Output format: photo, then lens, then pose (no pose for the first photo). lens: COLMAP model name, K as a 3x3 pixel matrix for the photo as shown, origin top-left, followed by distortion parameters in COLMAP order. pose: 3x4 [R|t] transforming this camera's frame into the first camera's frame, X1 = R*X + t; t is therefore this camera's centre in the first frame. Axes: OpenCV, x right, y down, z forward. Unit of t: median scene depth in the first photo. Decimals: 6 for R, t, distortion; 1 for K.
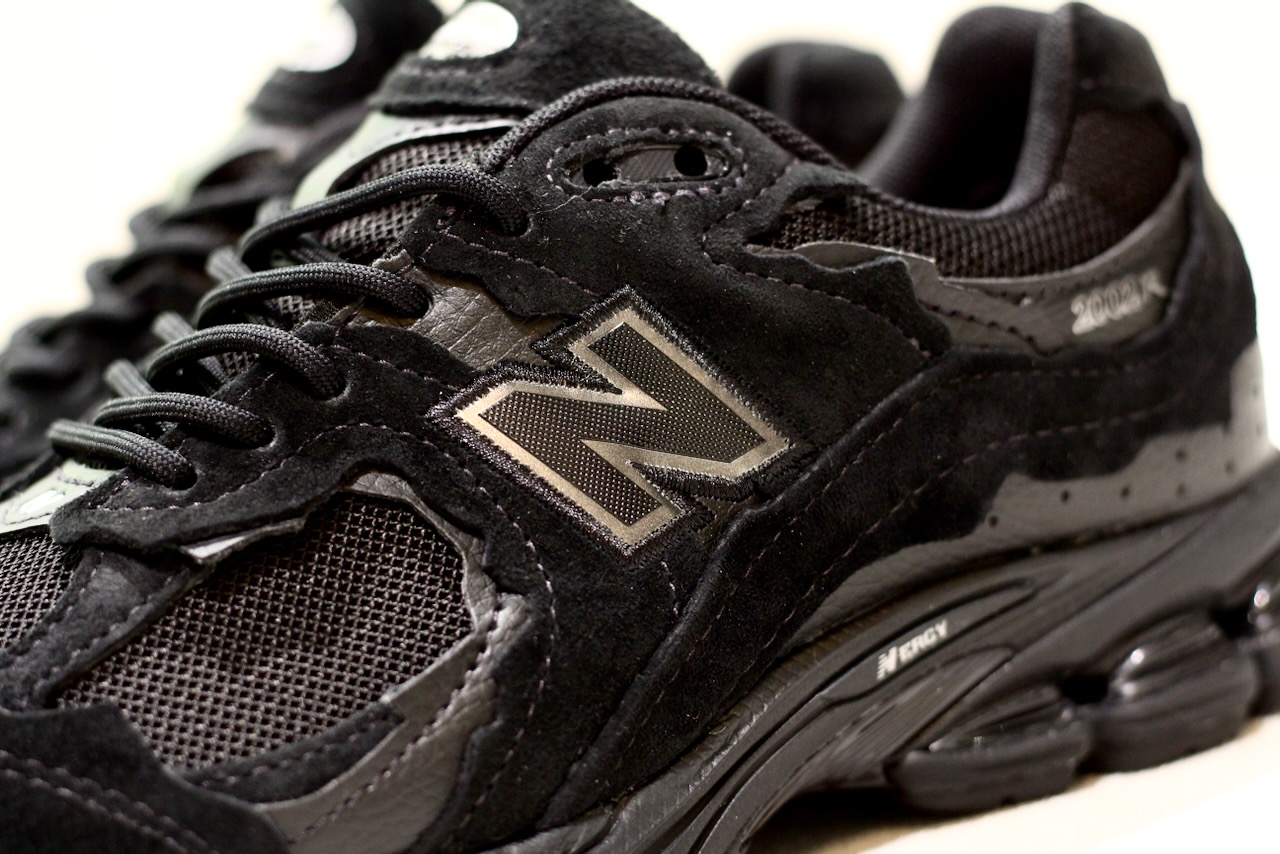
lens RADIAL K [[3316.0, 0, 640.0], [0, 3316.0, 427.0], [0, 0, 1]] dist [-0.218758, 0.087103]
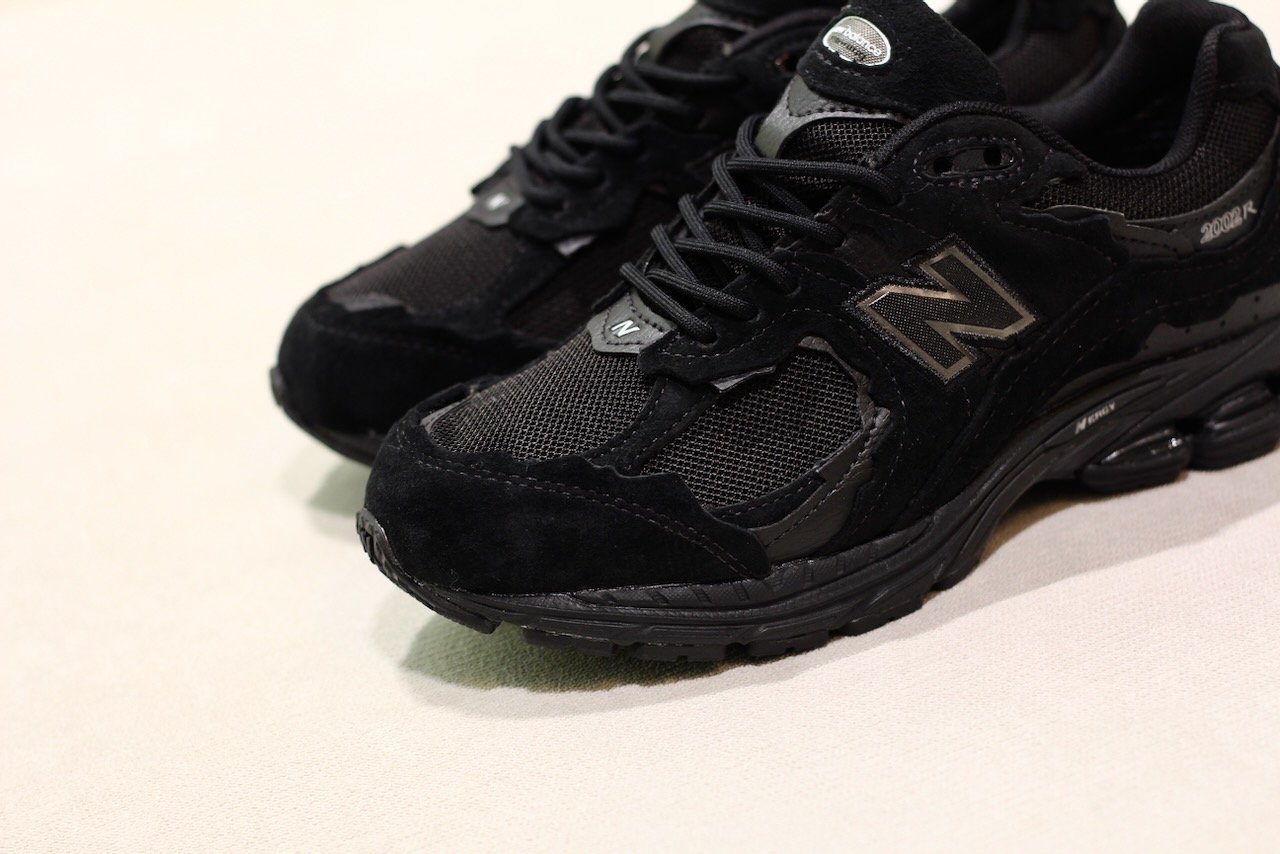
lens RADIAL K [[3746.4, 0, 640.0], [0, 3746.4, 427.0], [0, 0, 1]] dist [-0.073022, -1.677438]
pose [[0.998382, 0.053361, -0.019639, -0.128329], [-0.044089, 0.944604, 0.325238, -0.595991], [0.035907, -0.323846, 0.945428, -0.968606]]
